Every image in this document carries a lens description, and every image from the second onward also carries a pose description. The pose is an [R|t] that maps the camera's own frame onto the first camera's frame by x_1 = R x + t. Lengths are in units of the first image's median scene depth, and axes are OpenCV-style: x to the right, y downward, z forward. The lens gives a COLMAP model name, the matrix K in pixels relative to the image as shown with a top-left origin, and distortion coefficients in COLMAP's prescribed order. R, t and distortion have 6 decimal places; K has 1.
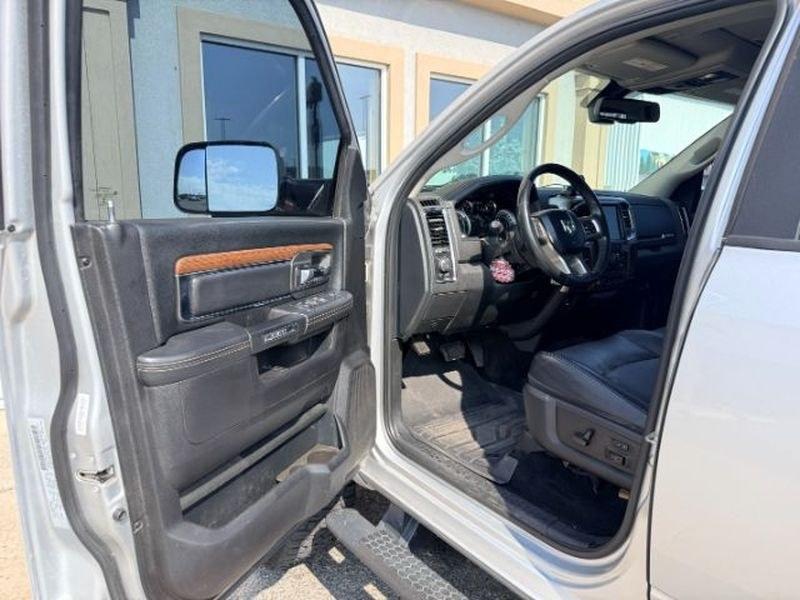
lens RADIAL K [[563.3, 0, 400.6], [0, 563.3, 305.2], [0, 0, 1]] dist [0.060967, -0.072255]
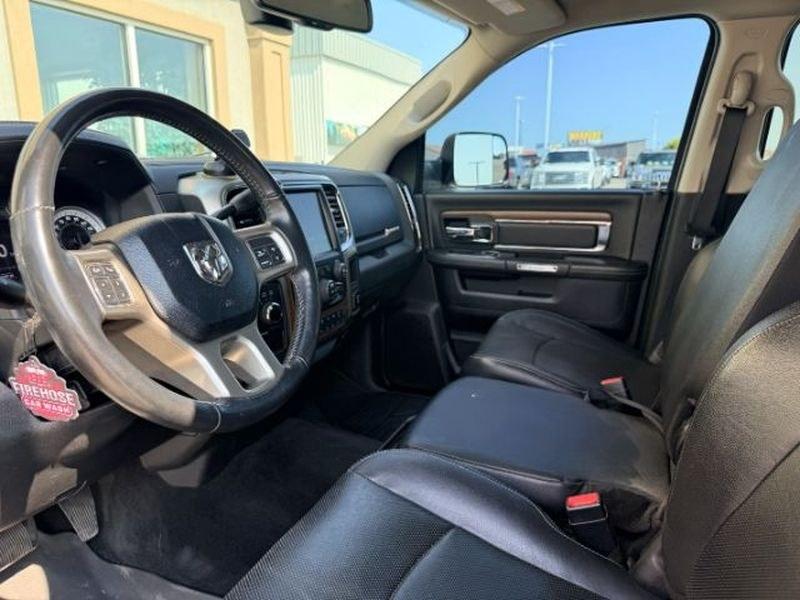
lens RADIAL K [[563.3, 0, 400.6], [0, 563.3, 305.2], [0, 0, 1]] dist [0.060967, -0.072255]
pose [[0.870115, -0.136646, 0.473526, 0.191856], [0.114834, 0.990562, 0.074838, -0.105262], [-0.479283, -0.010741, 0.877594, 0.522043]]
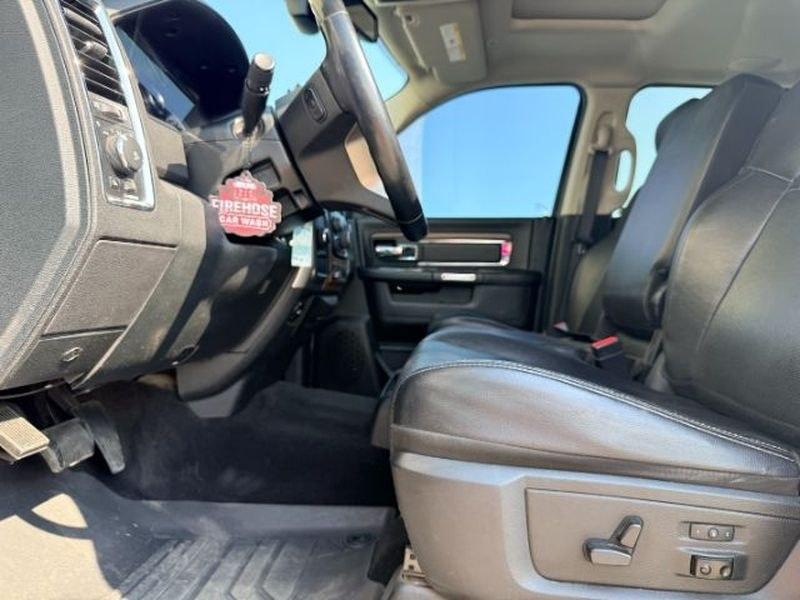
lens RADIAL K [[579.3, 0, 398.0], [0, 579.3, 321.4], [0, 0, 1]] dist [0.008466, 0.001364]
pose [[0.659840, -0.037349, 0.750477, -0.063774], [0.137044, 0.987994, -0.071322, 0.061384], [-0.738803, 0.149909, 0.657036, 0.585529]]
